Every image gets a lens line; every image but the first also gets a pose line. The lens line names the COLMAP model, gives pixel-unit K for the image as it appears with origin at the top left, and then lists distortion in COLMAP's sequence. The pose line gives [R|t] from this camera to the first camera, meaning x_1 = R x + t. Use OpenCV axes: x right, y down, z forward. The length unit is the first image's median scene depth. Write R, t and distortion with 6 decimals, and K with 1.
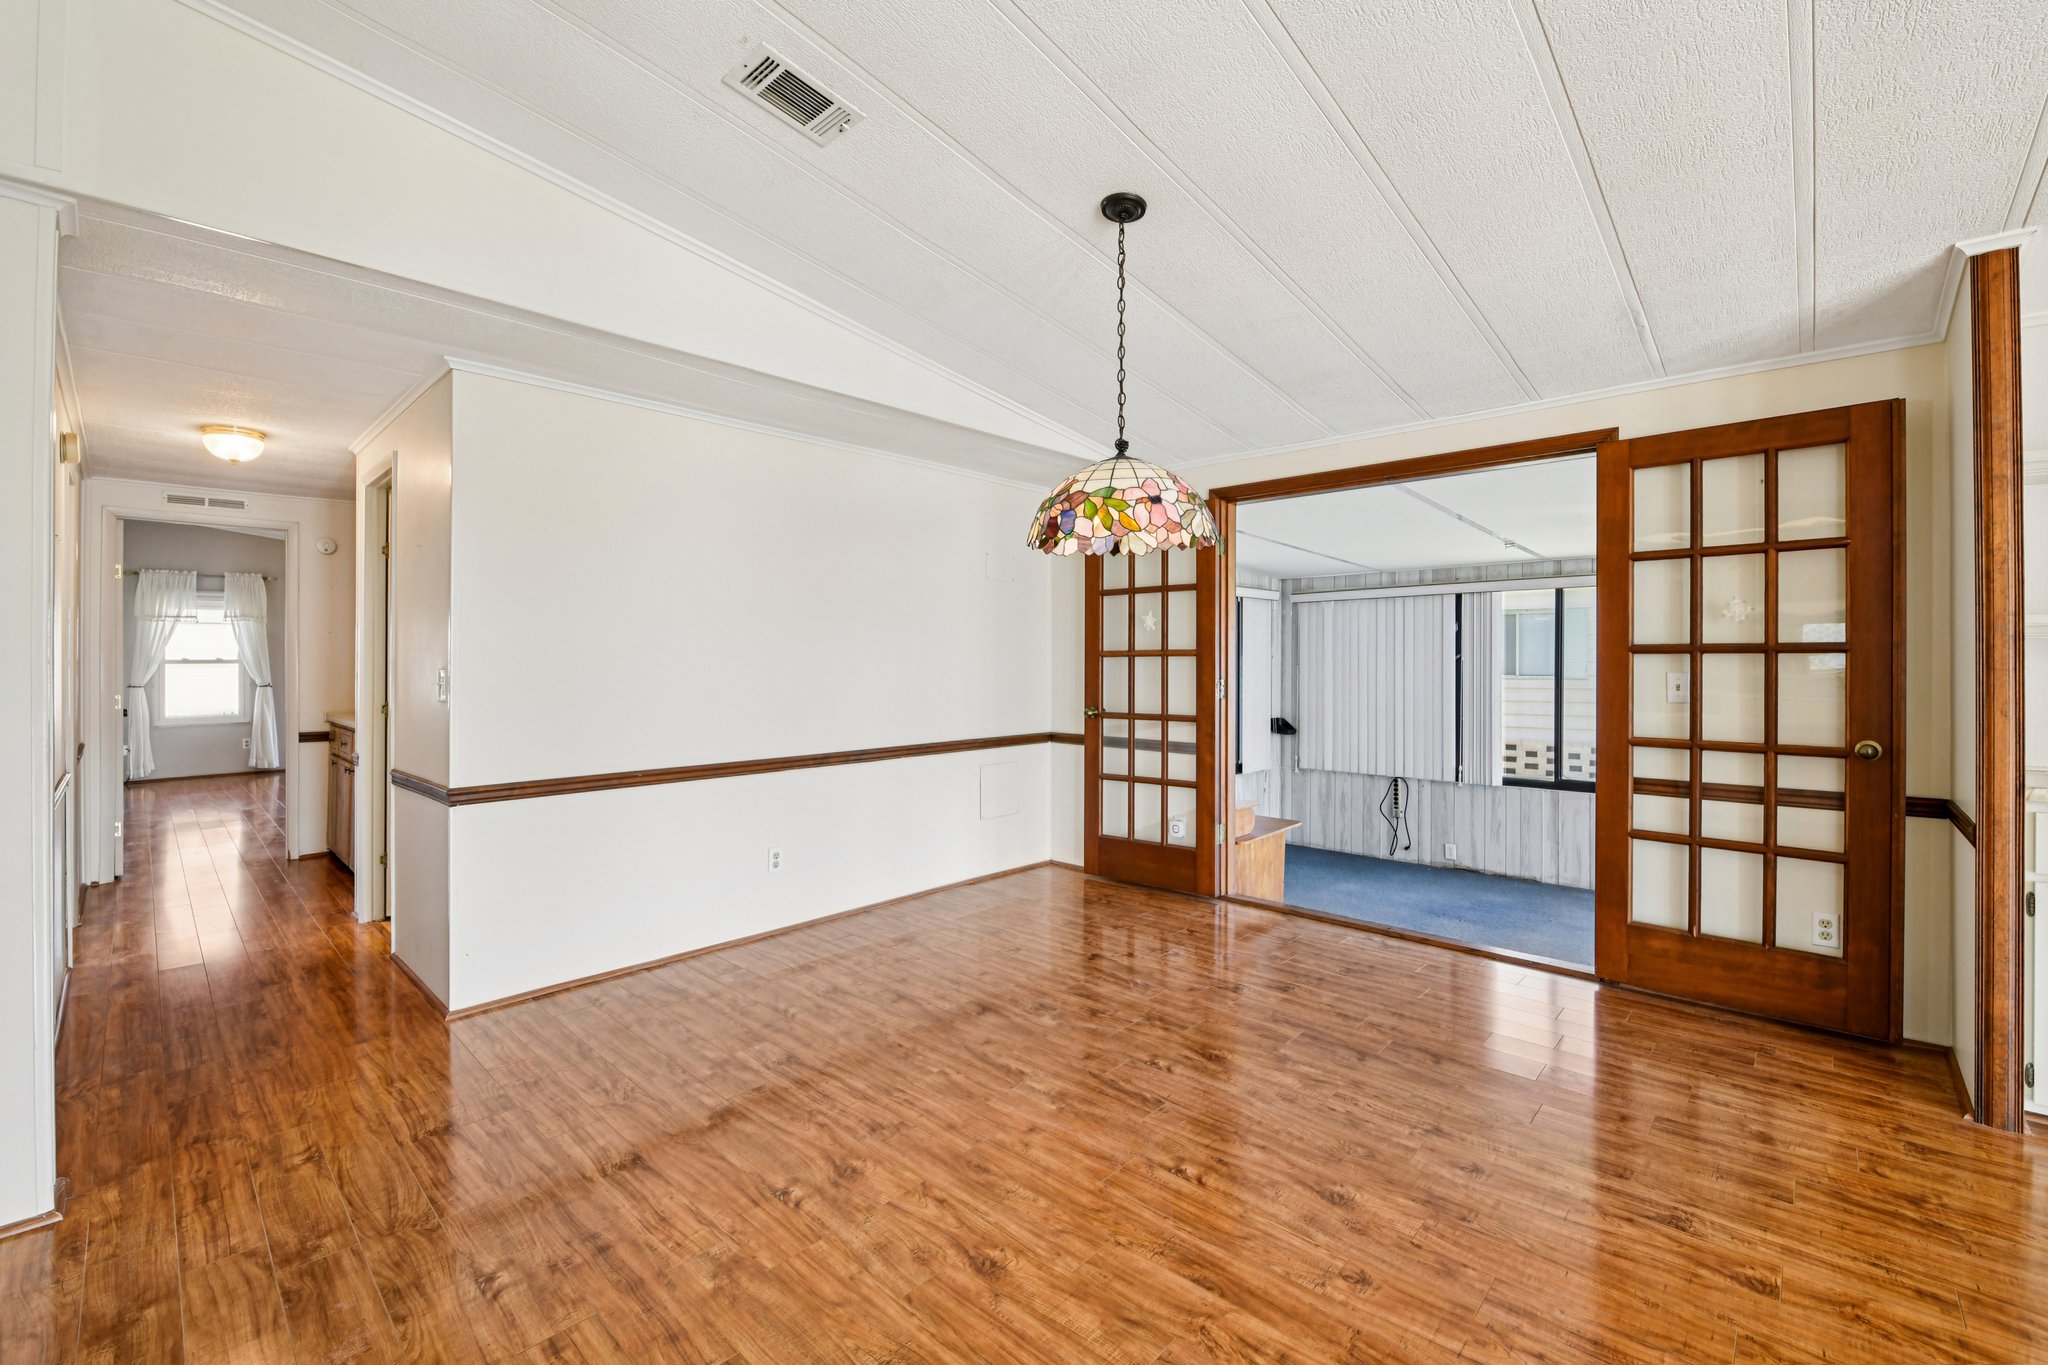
lens RADIAL K [[836.5, 0, 1048.0], [0, 836.5, 656.6], [0, 0, 1]] dist [-0.014899, 0.000188]
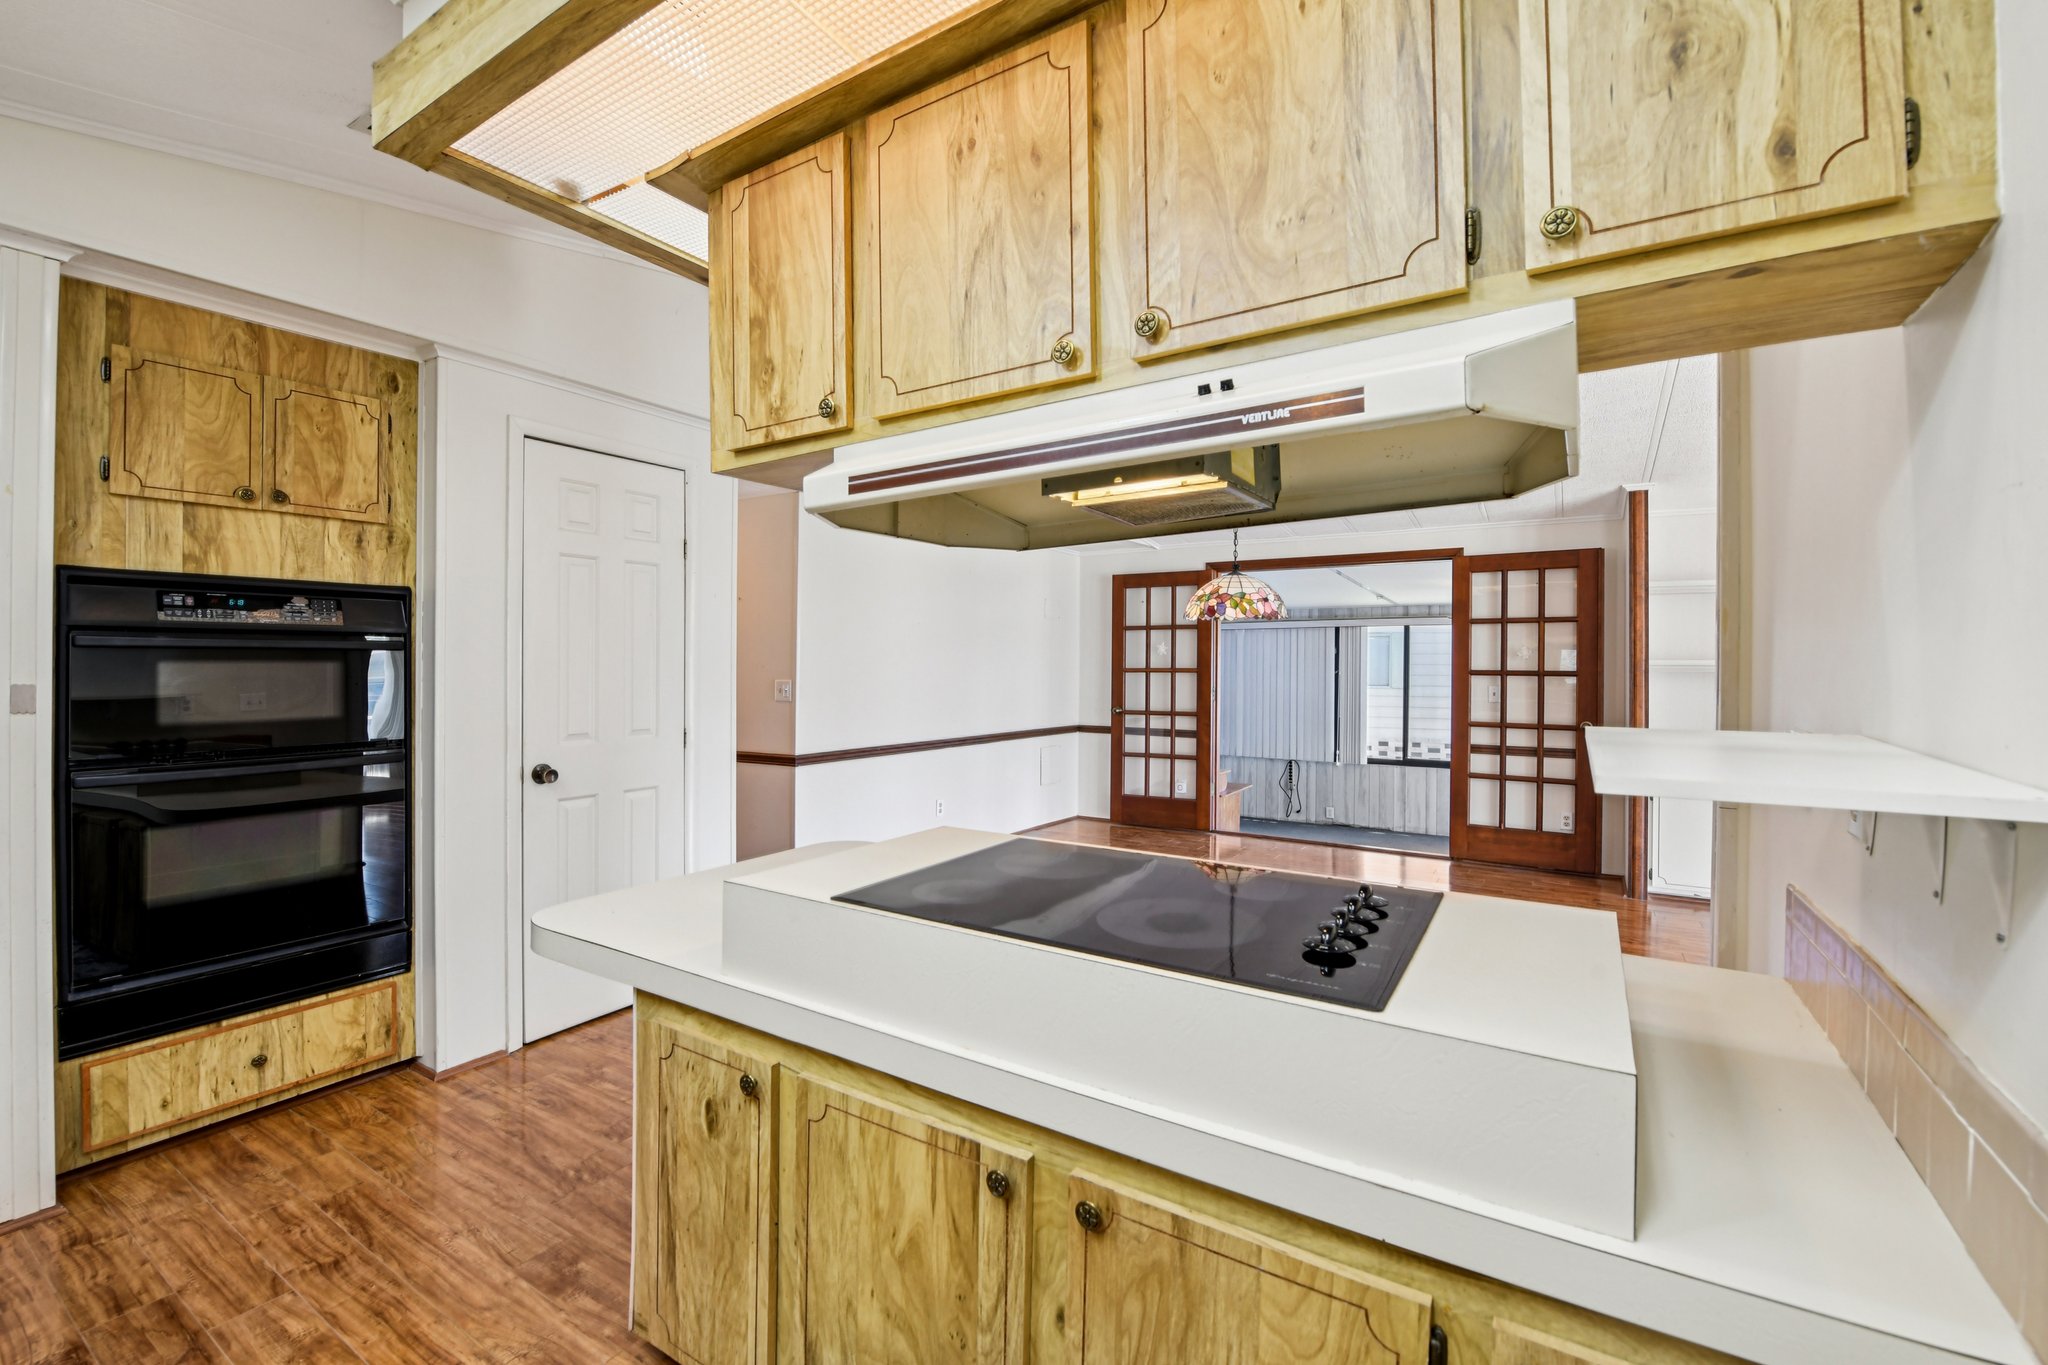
lens RADIAL K [[877.7, 0, 983.1], [0, 877.7, 661.6], [0, 0, 1]] dist [0.001946, 0.001524]
pose [[0.988413, 0.009297, 0.151505, -0.433734], [-0.009093, 0.999957, -0.002040, -0.013537], [-0.151517, 0.000639, 0.988454, -0.497711]]
